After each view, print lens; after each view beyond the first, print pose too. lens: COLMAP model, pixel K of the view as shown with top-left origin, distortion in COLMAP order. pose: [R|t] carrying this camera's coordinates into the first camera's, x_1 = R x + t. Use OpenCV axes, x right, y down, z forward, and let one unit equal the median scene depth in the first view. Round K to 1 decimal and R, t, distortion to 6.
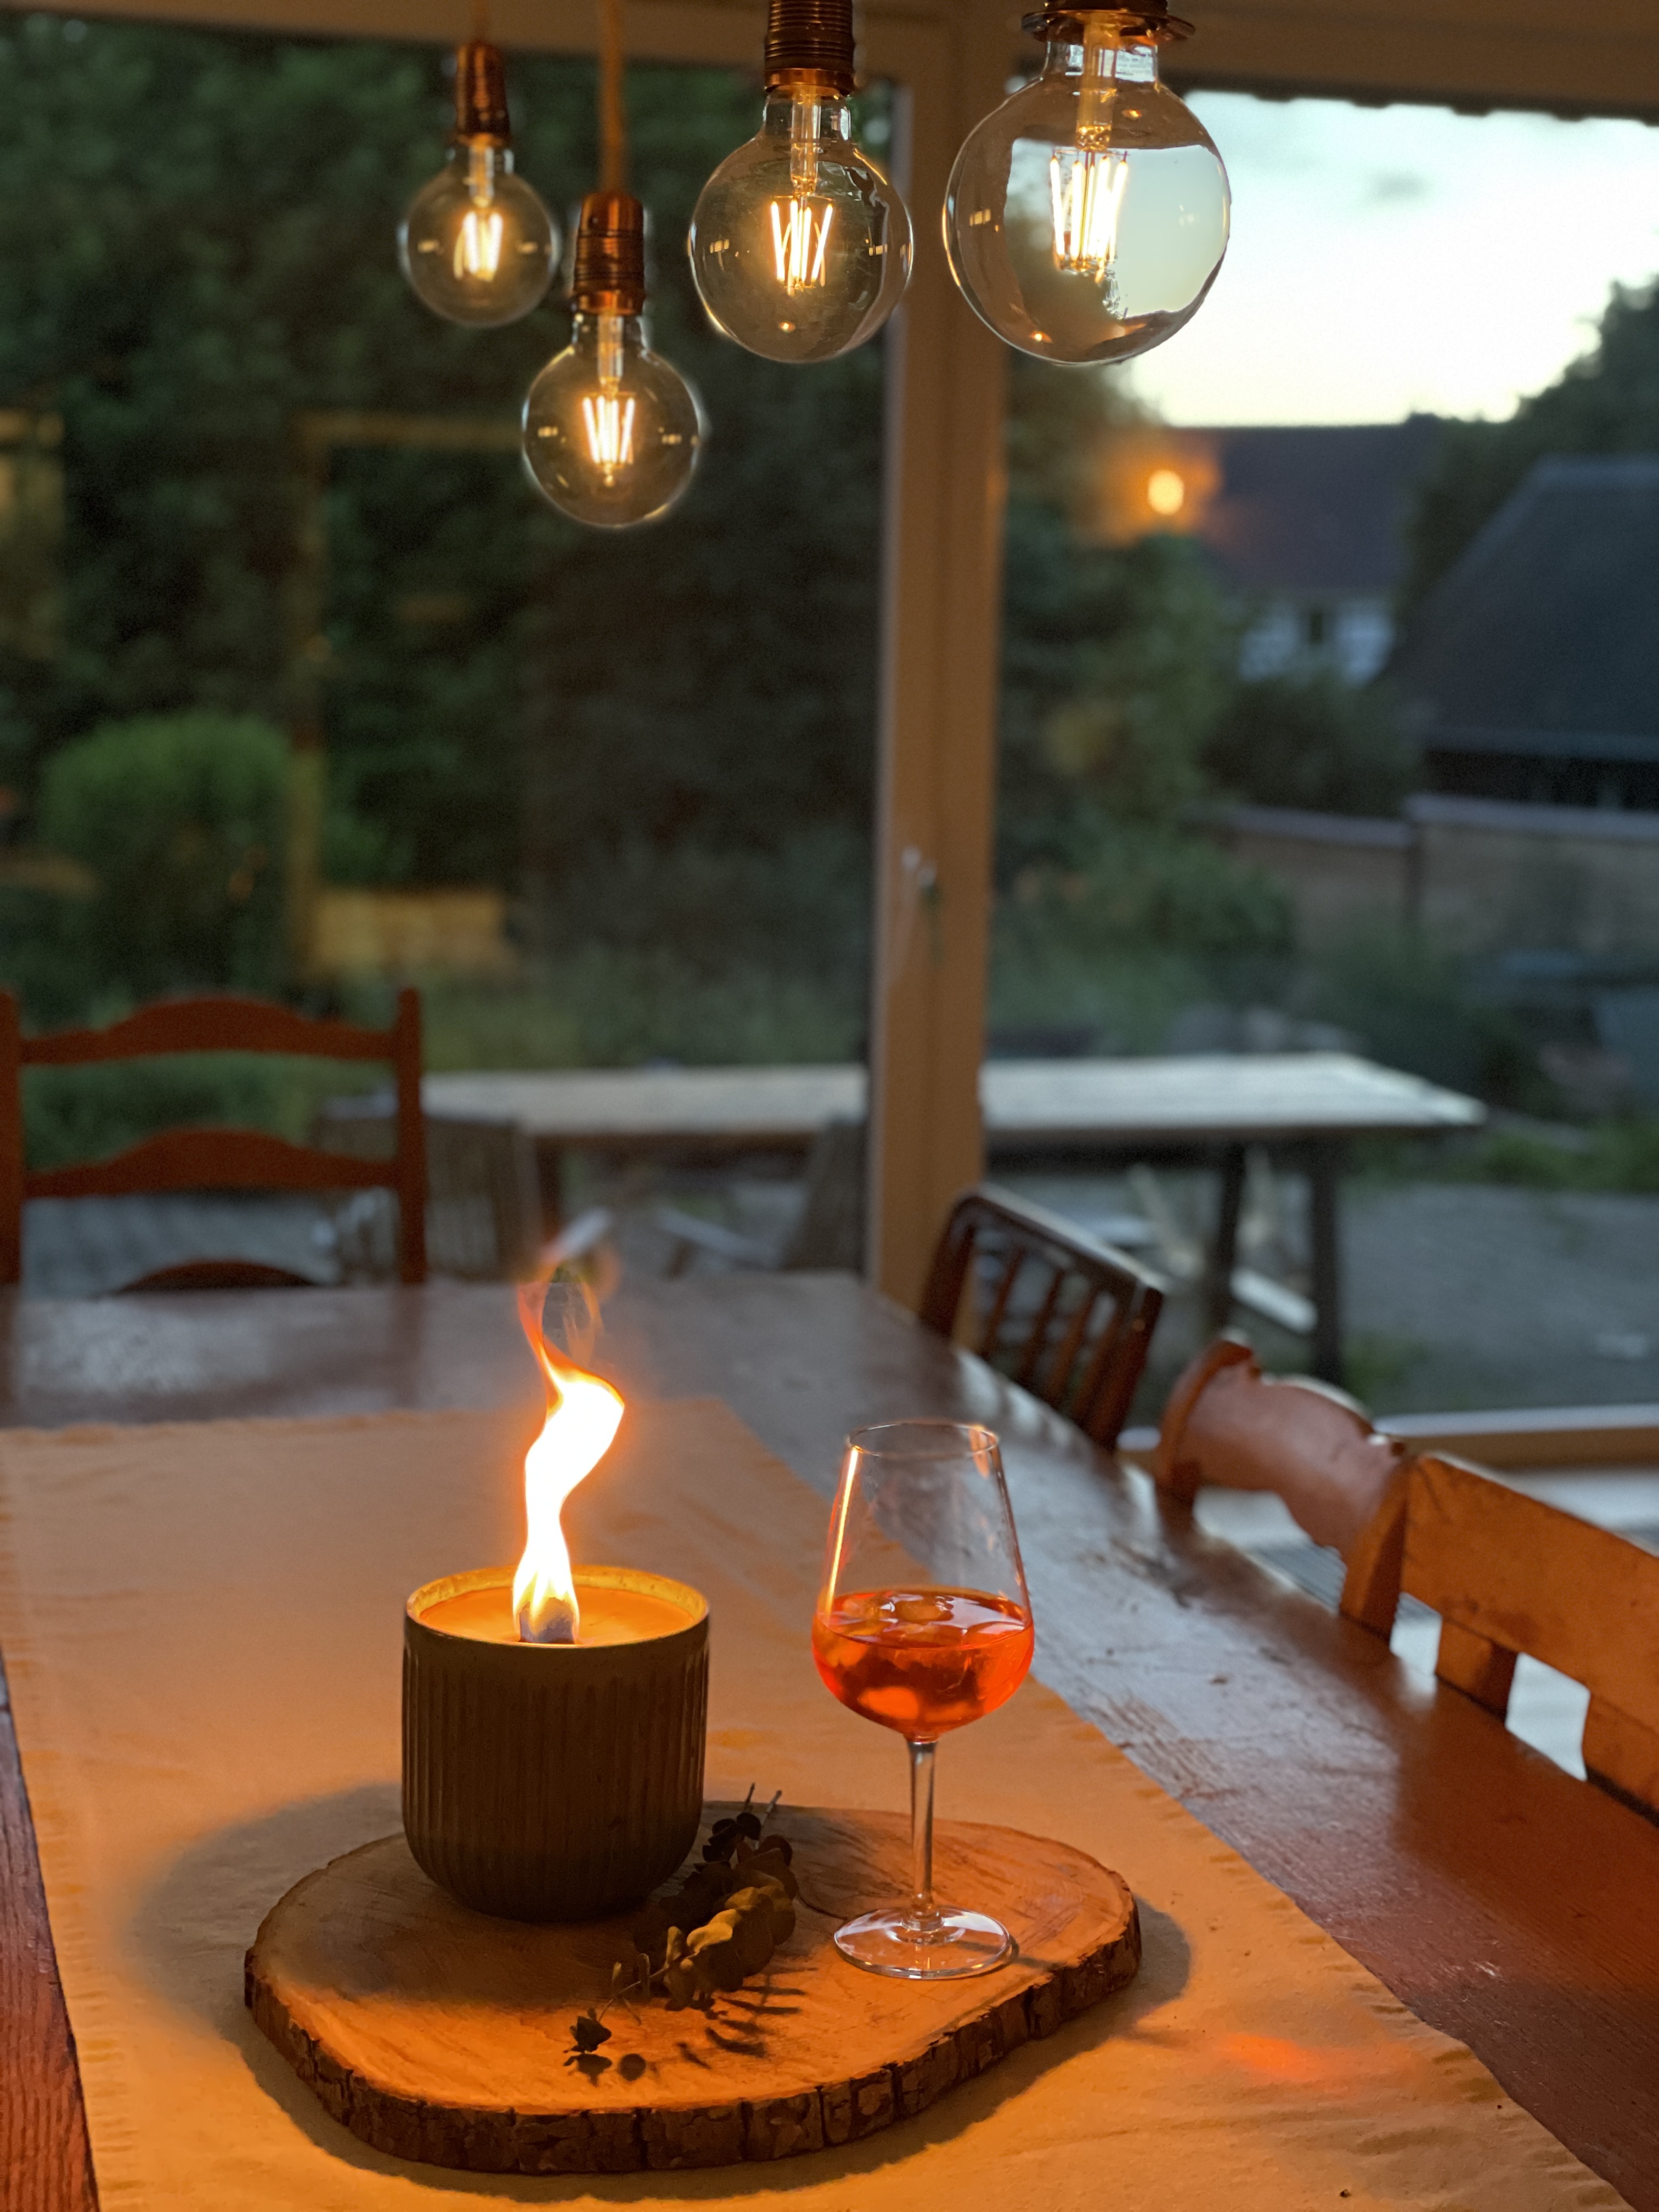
lens RADIAL K [[3182.5, 0, 870.1], [0, 3182.5, 1168.5], [0, 0, 1]] dist [0.177048, -0.708195]
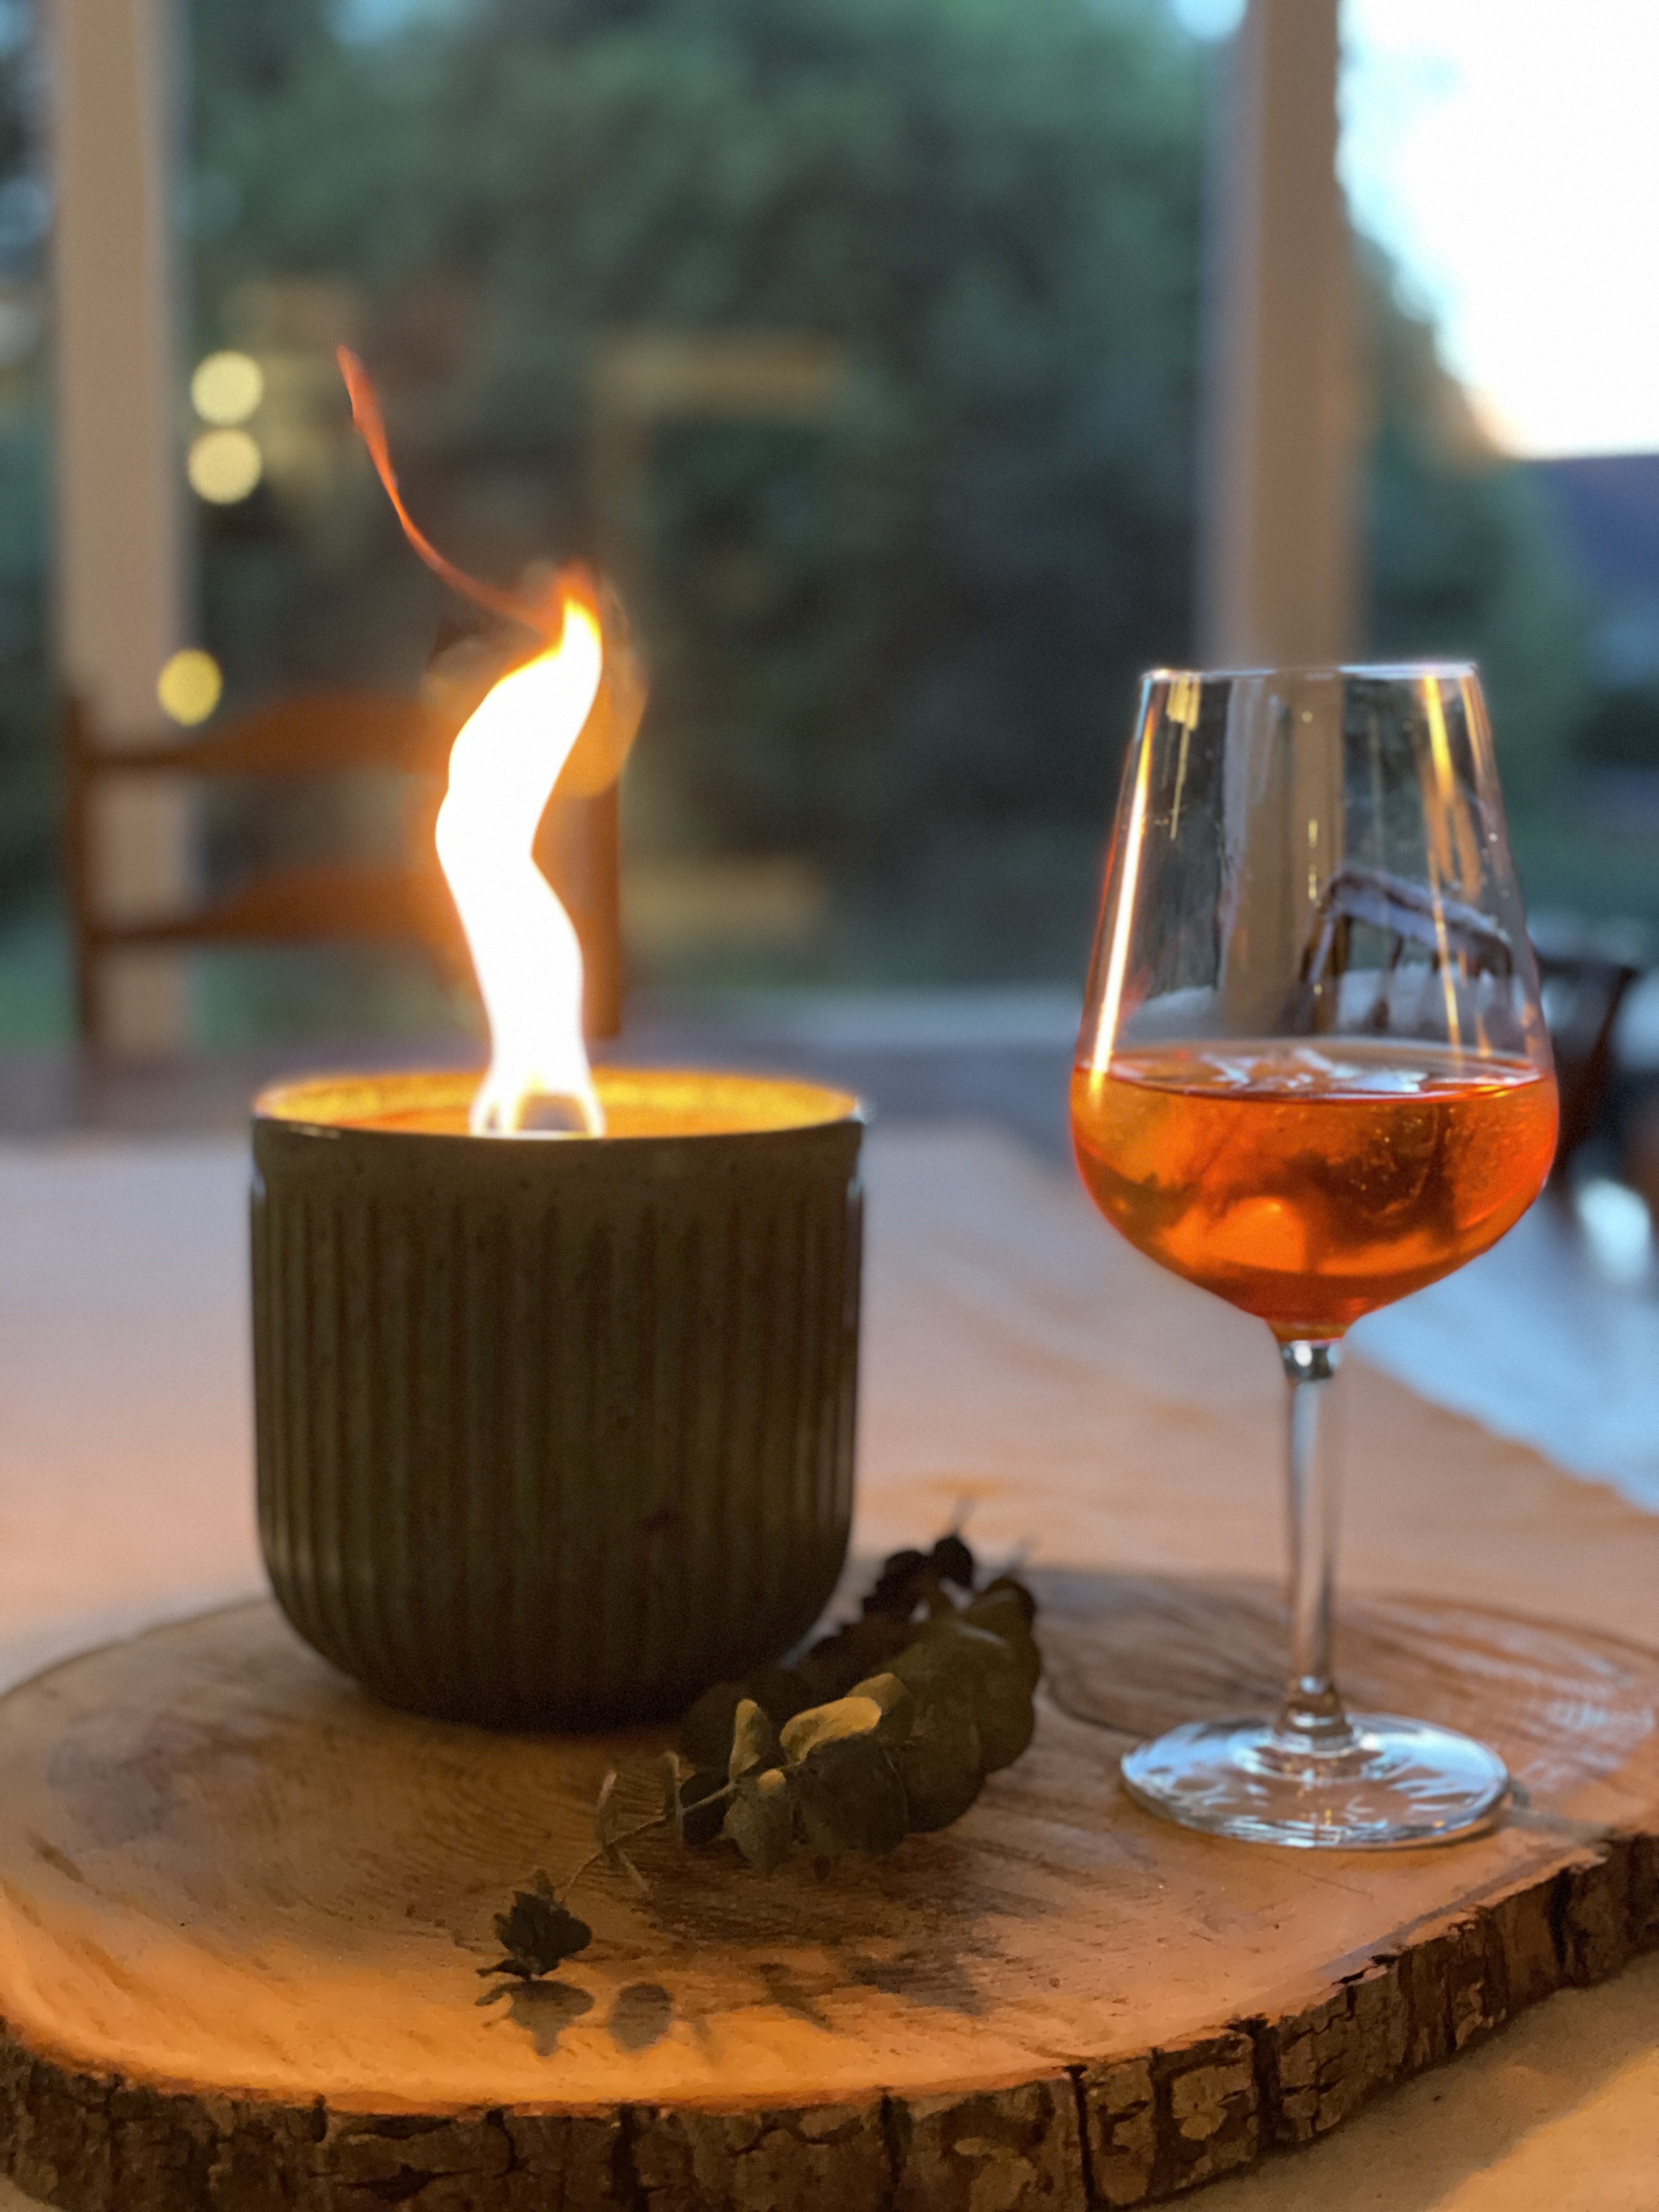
lens RADIAL K [[3182.5, 0, 870.1], [0, 3182.5, 1168.5], [0, 0, 1]] dist [0.177048, -0.708195]
pose [[0.994192, -0.007623, -0.107350, 0.003009], [0.005533, 0.999790, -0.019748, 0.174633], [0.107478, 0.019040, 0.994025, 0.572582]]
